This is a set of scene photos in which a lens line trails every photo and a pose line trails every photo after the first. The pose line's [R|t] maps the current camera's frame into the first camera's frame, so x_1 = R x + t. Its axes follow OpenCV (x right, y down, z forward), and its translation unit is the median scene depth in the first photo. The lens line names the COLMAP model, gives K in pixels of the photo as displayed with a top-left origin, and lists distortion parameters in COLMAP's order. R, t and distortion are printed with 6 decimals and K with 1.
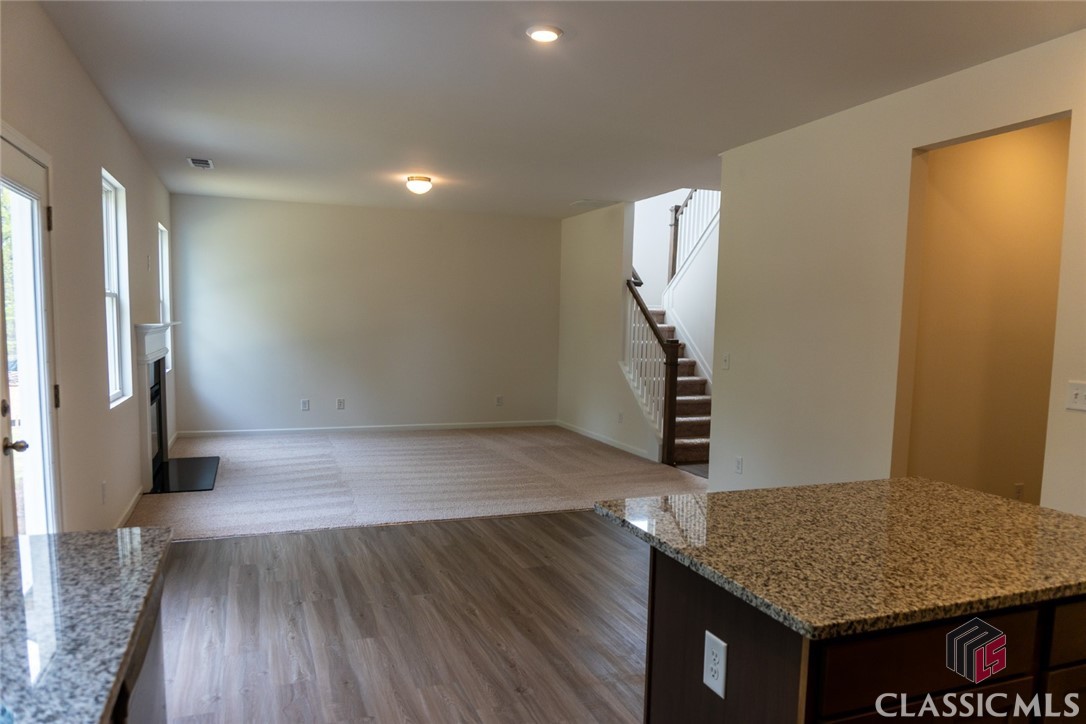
lens RADIAL K [[750.2, 0, 518.4], [0, 750.2, 364.1], [0, 0, 1]] dist [-0.008846, -0.002501]
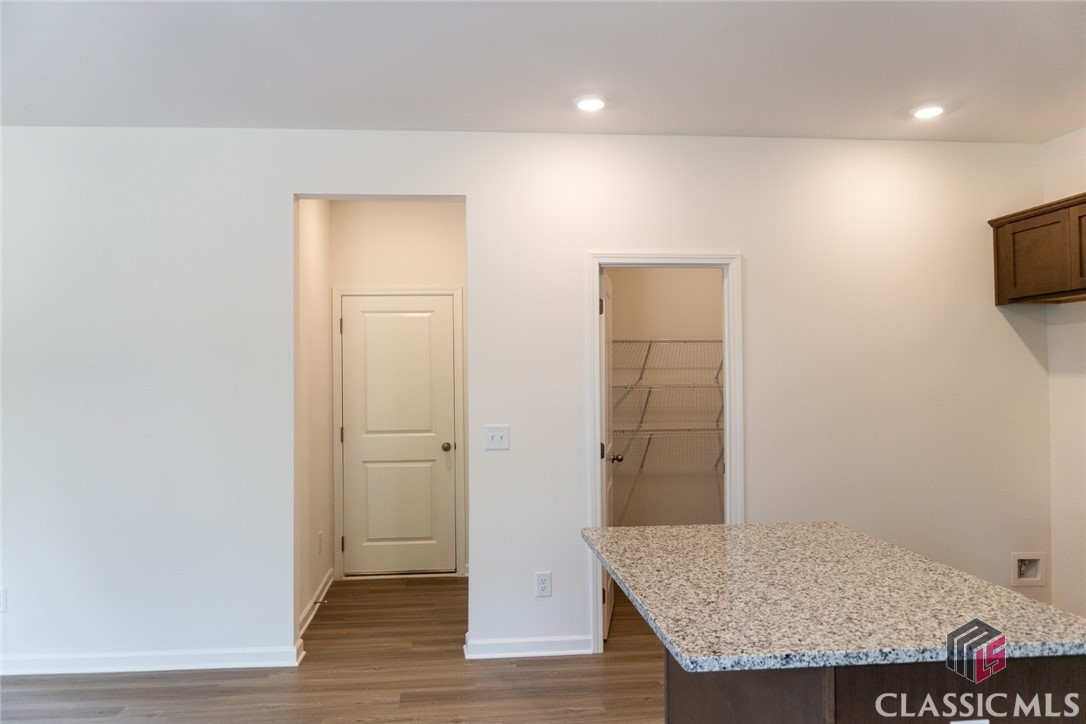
lens RADIAL K [[750.2, 0, 518.4], [0, 750.2, 364.1], [0, 0, 1]] dist [-0.008846, -0.002501]
pose [[0.253077, -0.007540, 0.967417, -0.748016], [0.074280, 0.997169, -0.011660, -0.106971], [-0.964590, 0.074810, 0.252921, 1.219082]]
